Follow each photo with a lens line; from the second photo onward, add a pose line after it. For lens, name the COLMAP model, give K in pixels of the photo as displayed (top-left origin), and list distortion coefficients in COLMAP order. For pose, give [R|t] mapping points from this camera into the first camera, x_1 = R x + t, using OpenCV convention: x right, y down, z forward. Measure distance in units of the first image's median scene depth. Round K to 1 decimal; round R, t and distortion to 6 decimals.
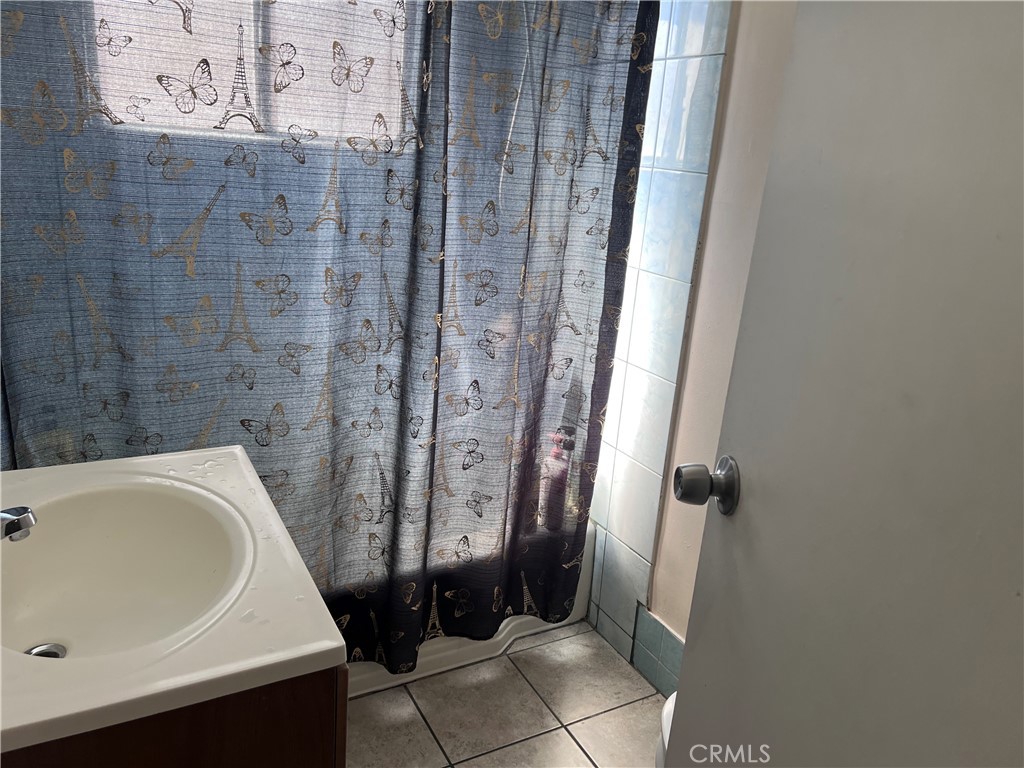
lens RADIAL K [[770.2, 0, 513.7], [0, 770.2, 377.1], [0, 0, 1]] dist [0.073905, -0.084948]
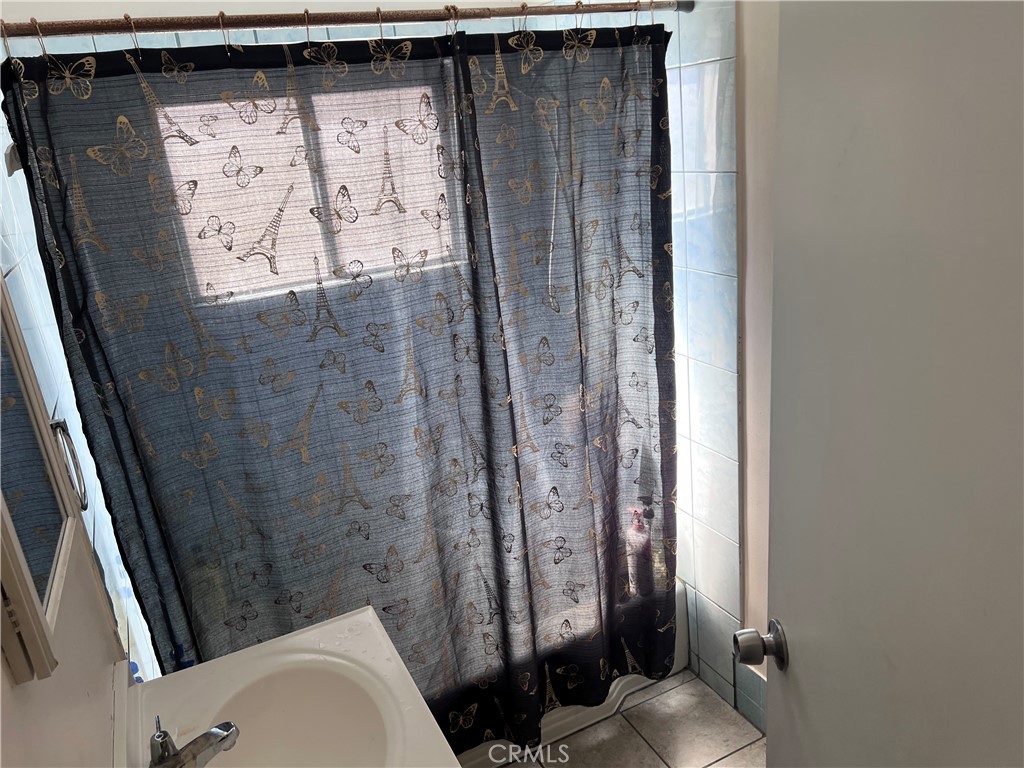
lens RADIAL K [[767.2, 0, 515.9], [0, 767.2, 383.4], [0, 0, 1]] dist [0.194976, -0.330839]
pose [[0.983840, -0.147265, -0.101843, 0.033770], [0.151248, 0.987961, 0.032518, -0.197366], [0.095828, -0.047396, 0.994269, -0.124765]]
